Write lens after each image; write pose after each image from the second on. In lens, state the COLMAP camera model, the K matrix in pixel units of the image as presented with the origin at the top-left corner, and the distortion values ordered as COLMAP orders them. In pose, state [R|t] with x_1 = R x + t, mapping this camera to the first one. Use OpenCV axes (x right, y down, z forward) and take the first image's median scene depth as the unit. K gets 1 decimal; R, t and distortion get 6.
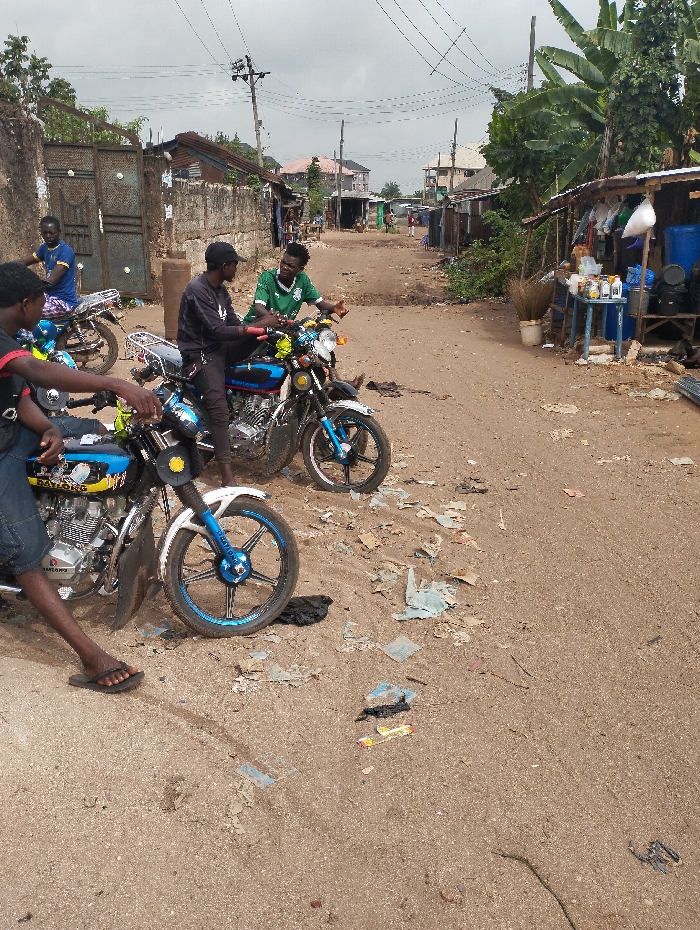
lens RADIAL K [[731.4, 0, 350.0], [0, 731.4, 465.0], [0, 0, 1]] dist [0.044093, -0.063535]
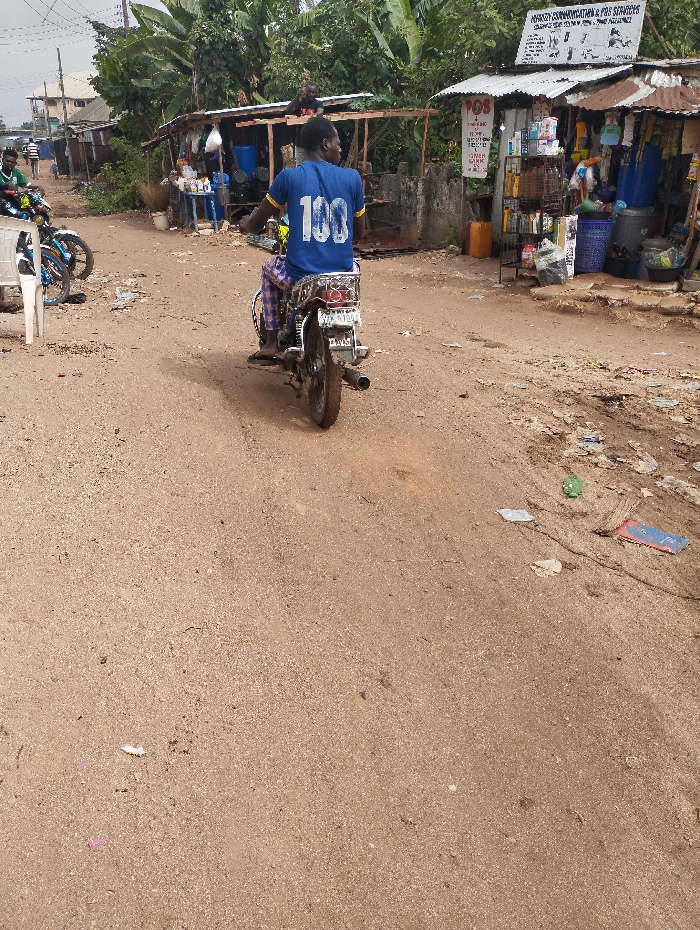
lens RADIAL K [[731.4, 0, 350.0], [0, 731.4, 465.0], [0, 0, 1]] dist [0.044093, -0.063535]
pose [[0.891001, -0.183222, 0.415387, -0.118135], [0.150381, 0.982404, 0.110760, 0.195486], [-0.428371, -0.036221, 0.902877, -0.516713]]
